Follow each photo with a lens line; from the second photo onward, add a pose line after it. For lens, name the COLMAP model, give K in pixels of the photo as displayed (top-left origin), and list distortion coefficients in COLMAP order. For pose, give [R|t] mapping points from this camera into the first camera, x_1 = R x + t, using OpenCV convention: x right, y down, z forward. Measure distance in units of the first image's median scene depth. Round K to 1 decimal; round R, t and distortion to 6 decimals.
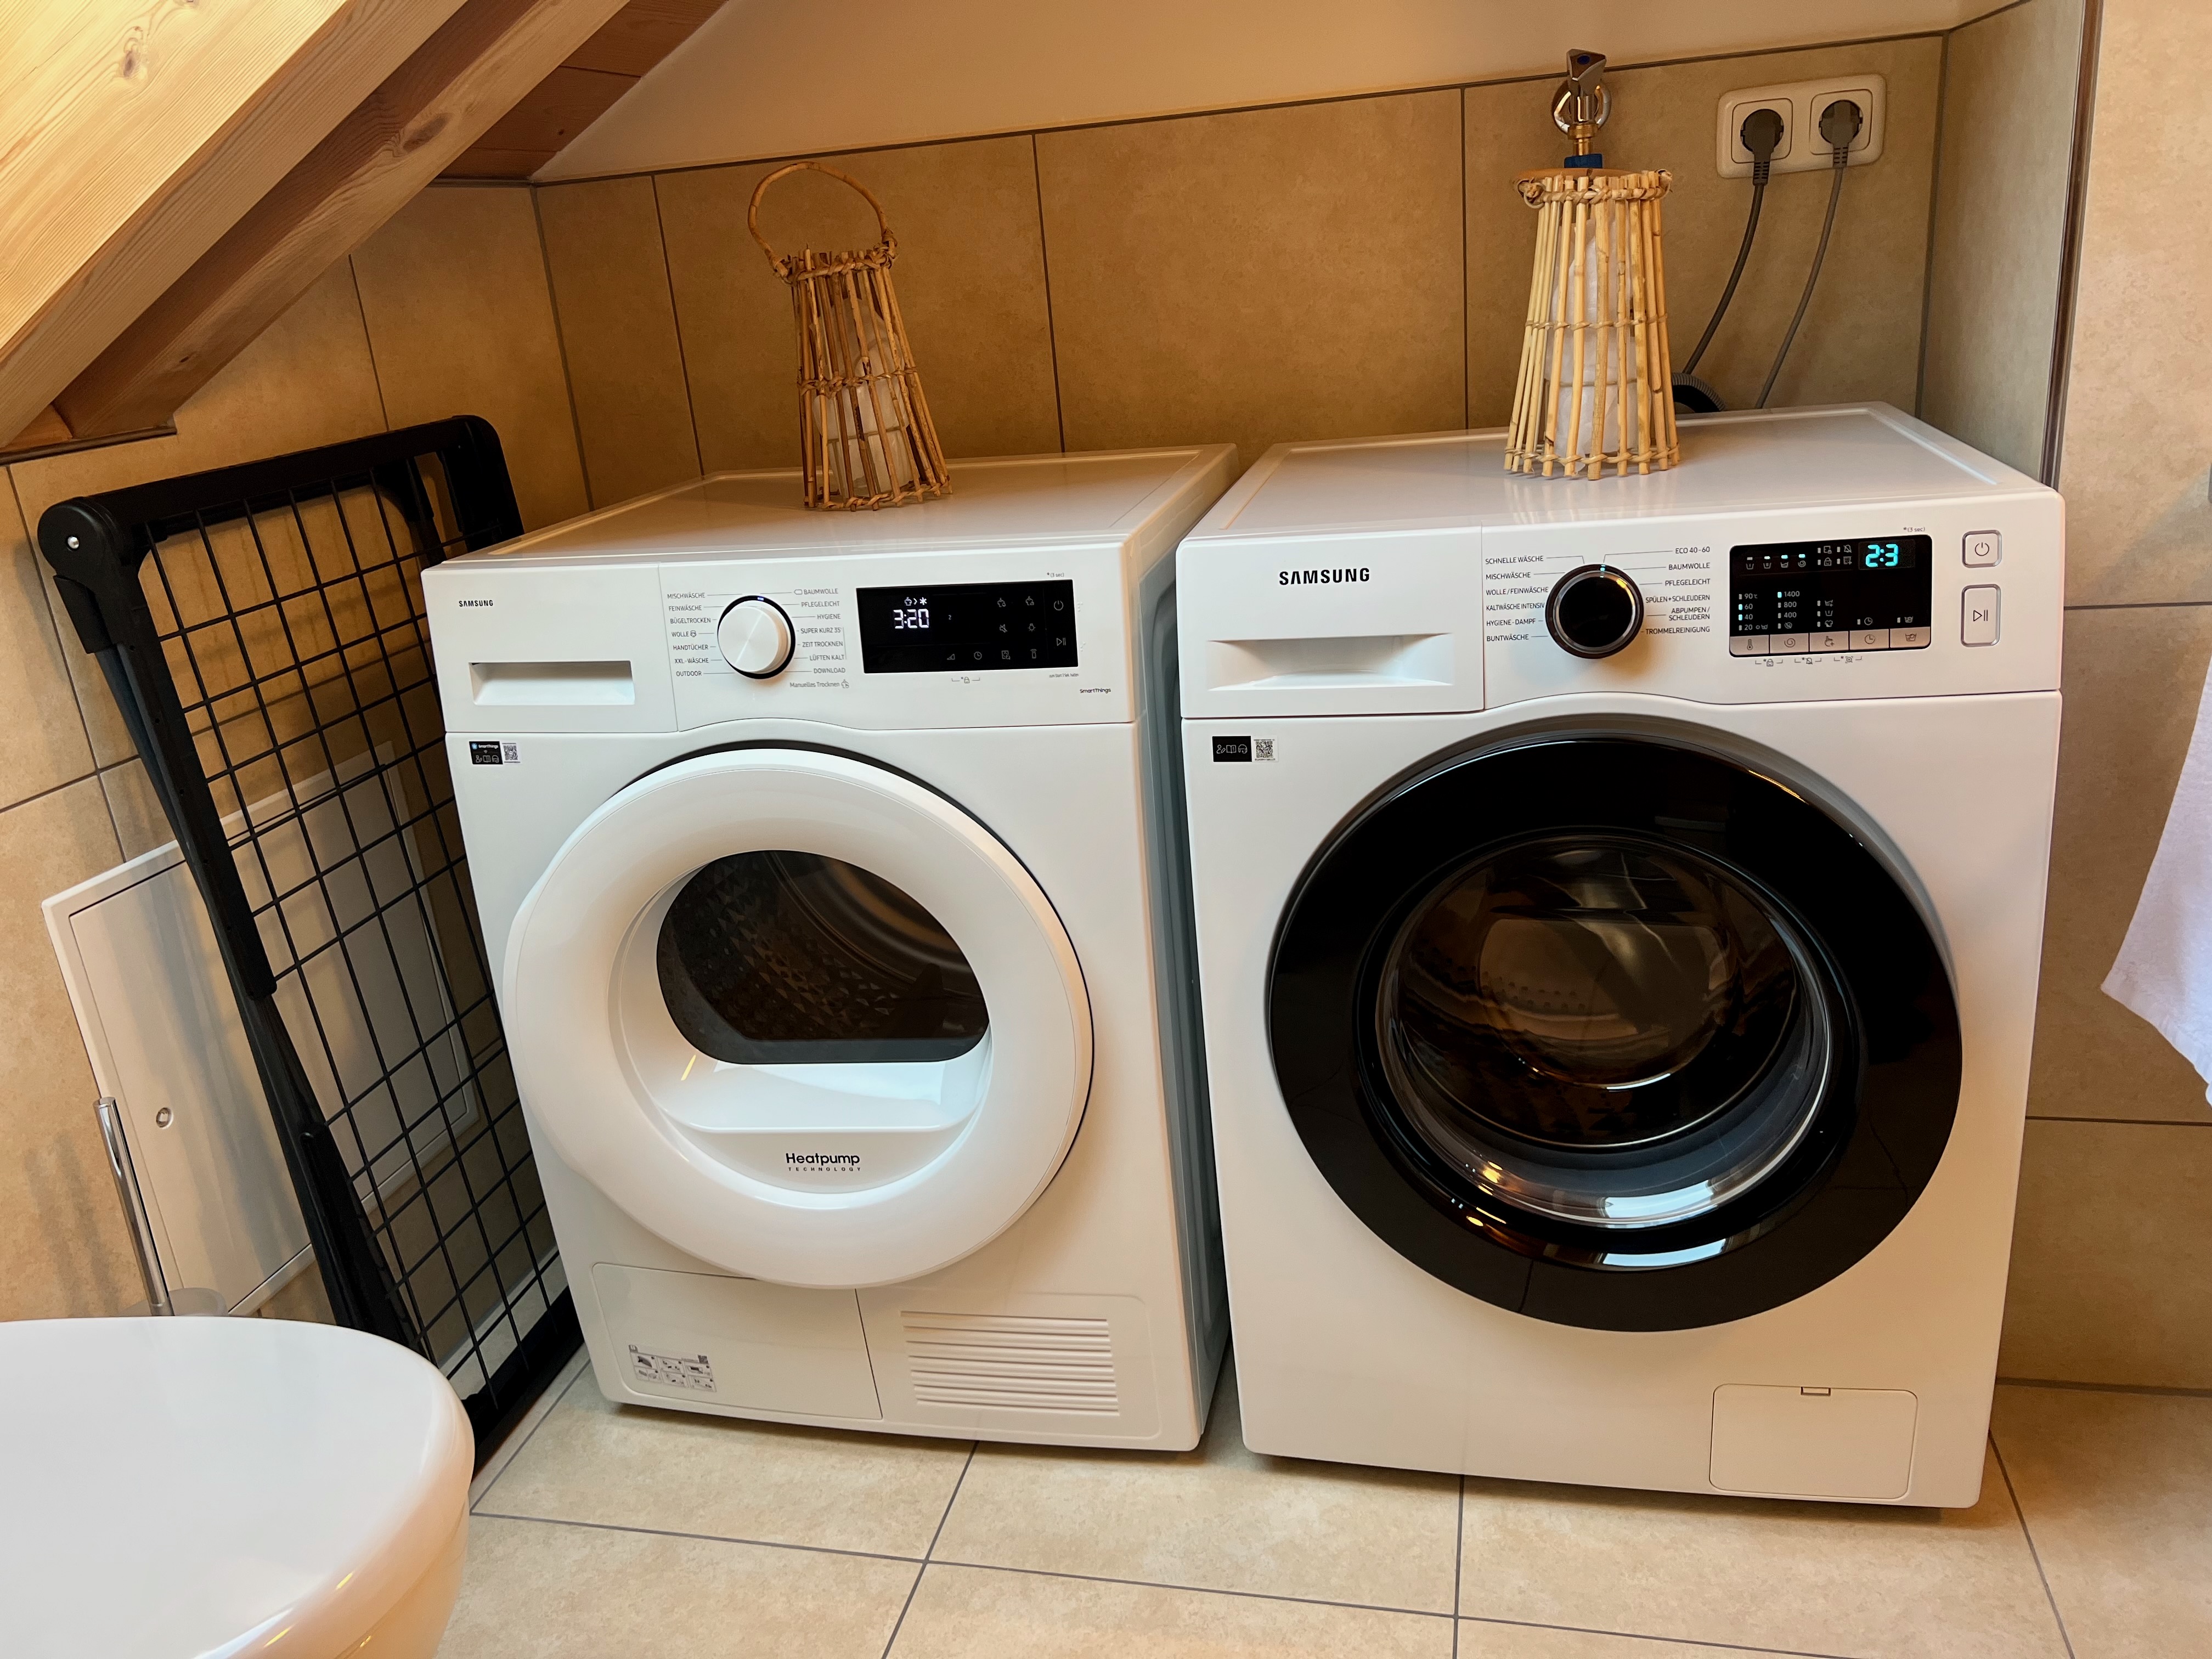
lens RADIAL K [[1666.7, 0, 1121.6], [0, 1666.7, 848.5], [0, 0, 1]] dist [0.039862, -0.045532]
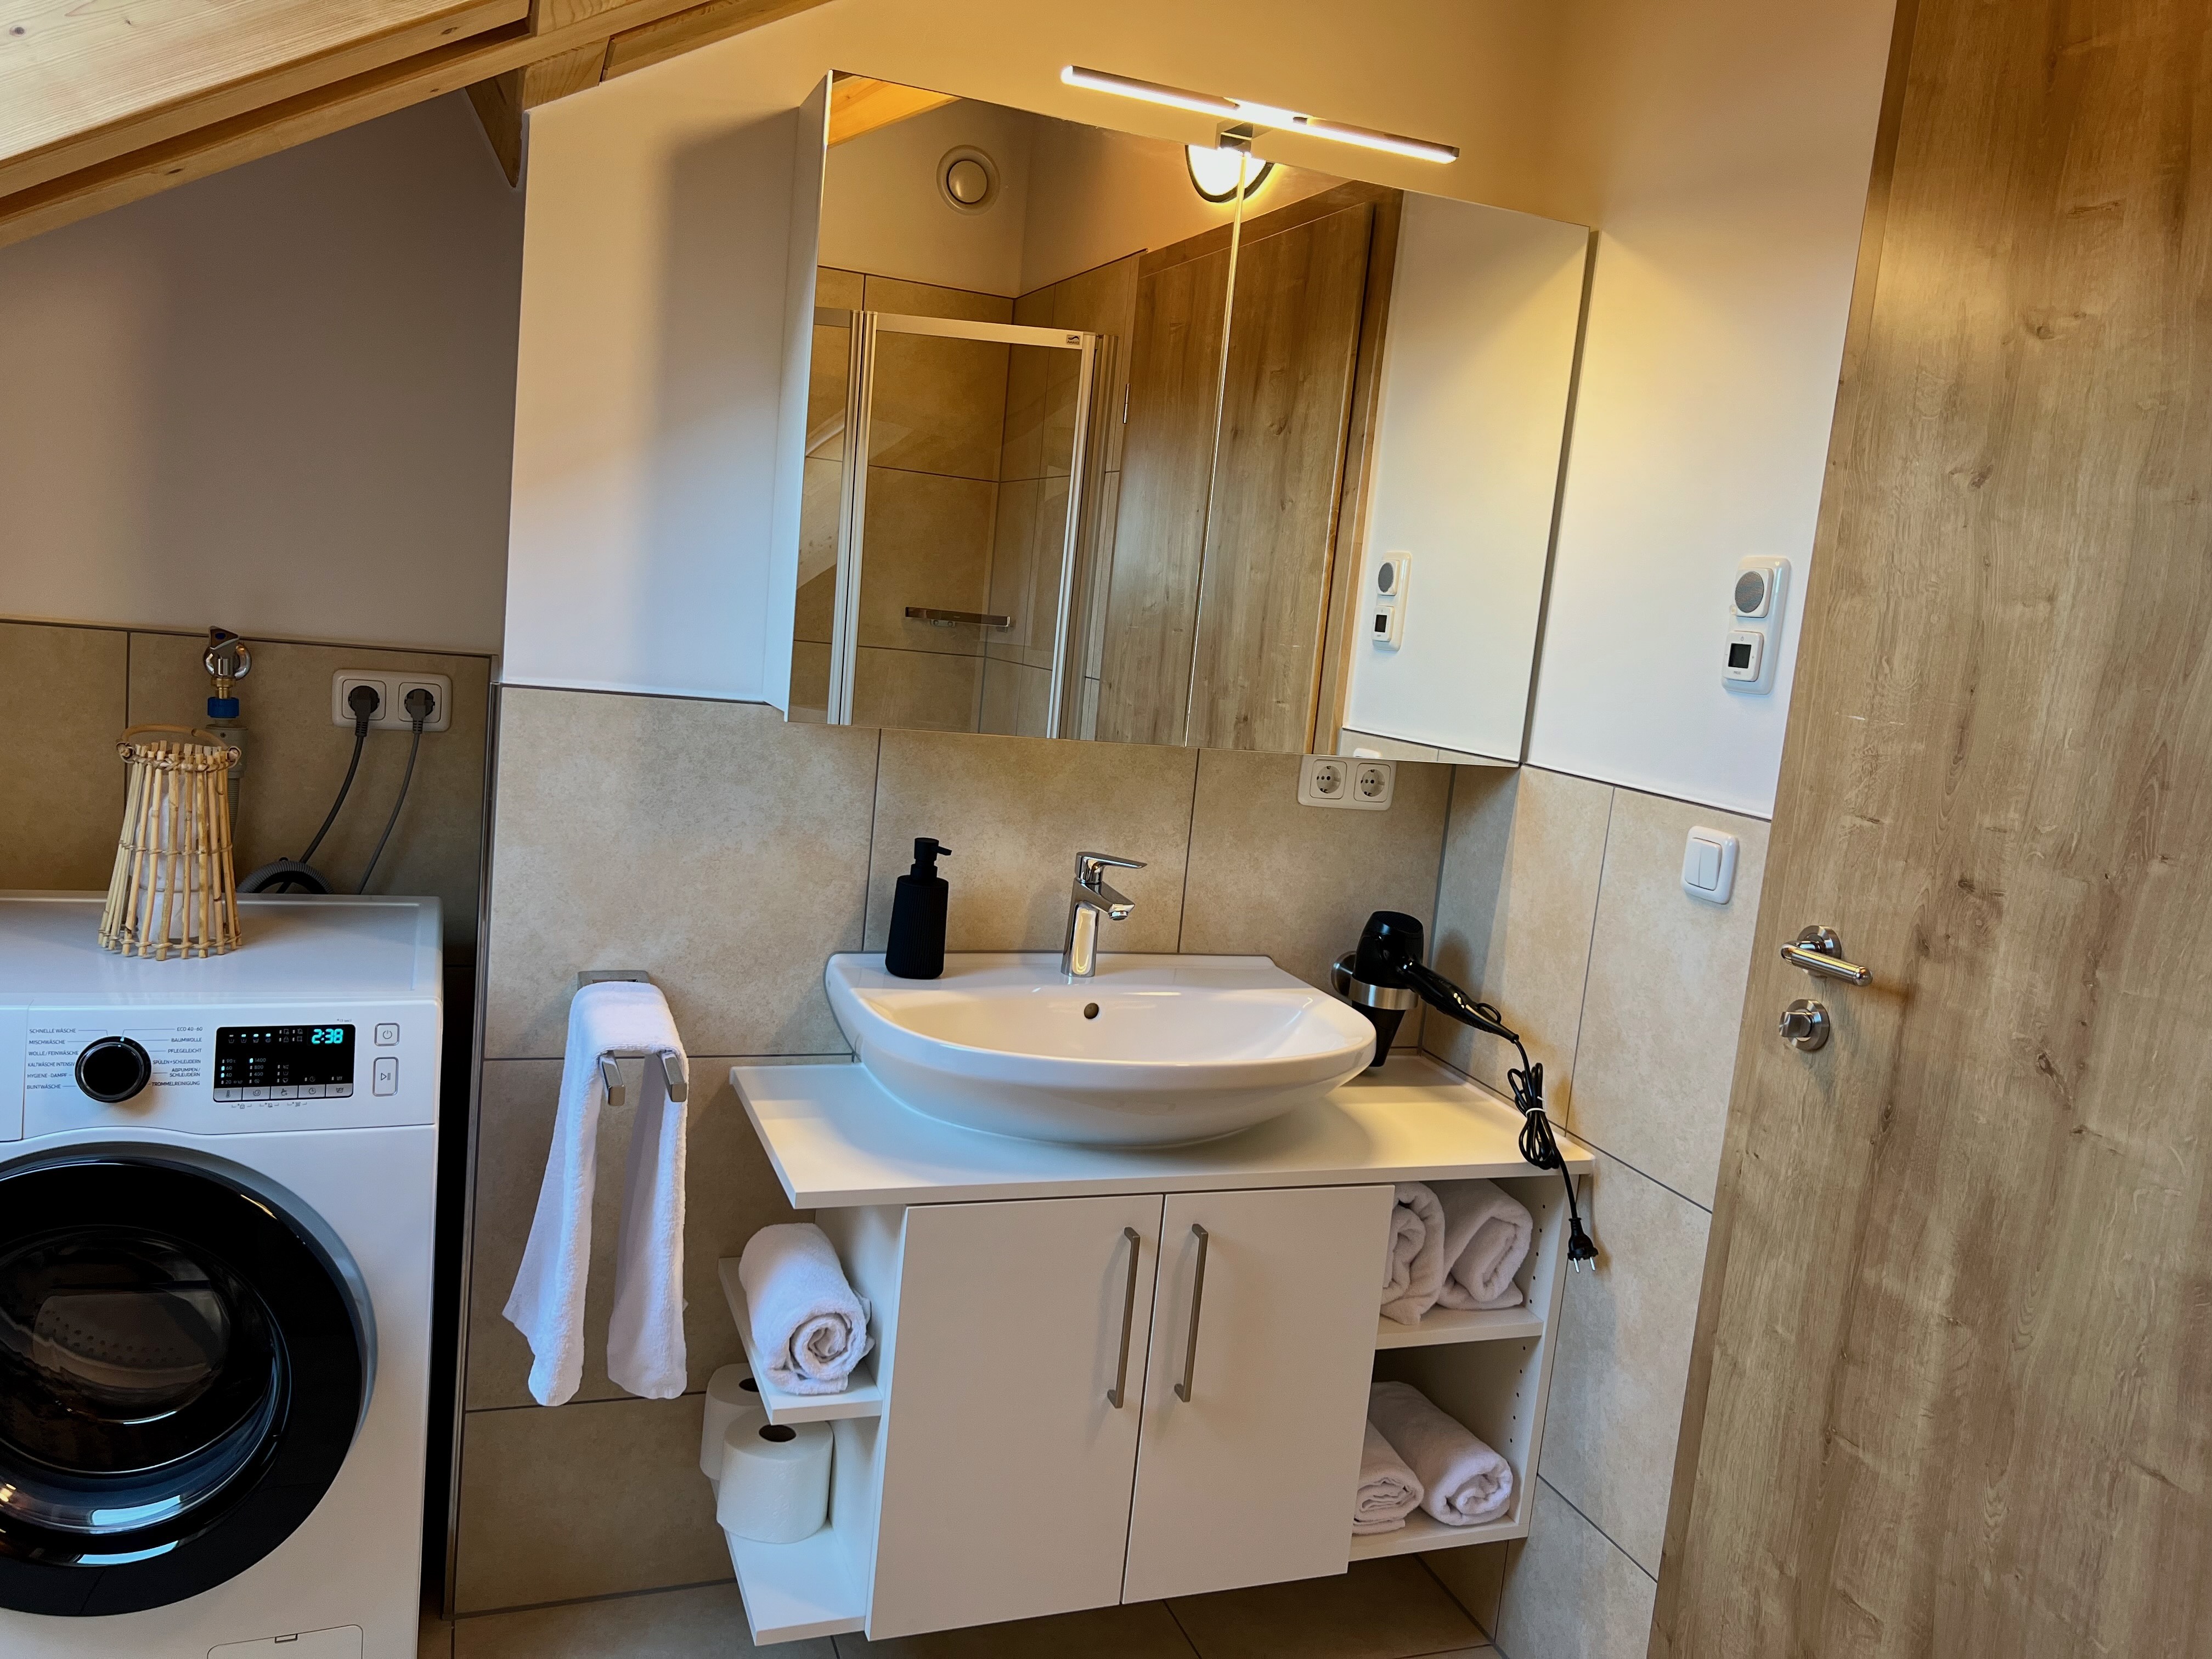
lens RADIAL K [[1666.7, 0, 1093.7], [0, 1666.7, 798.4], [0, 0, 1]] dist [0.039862, -0.045532]
pose [[0.820233, 0.096125, 0.563896, 0.130293], [0.034060, 0.975824, -0.215888, -0.028304], [-0.571015, 0.196285, 0.797129, -0.607658]]
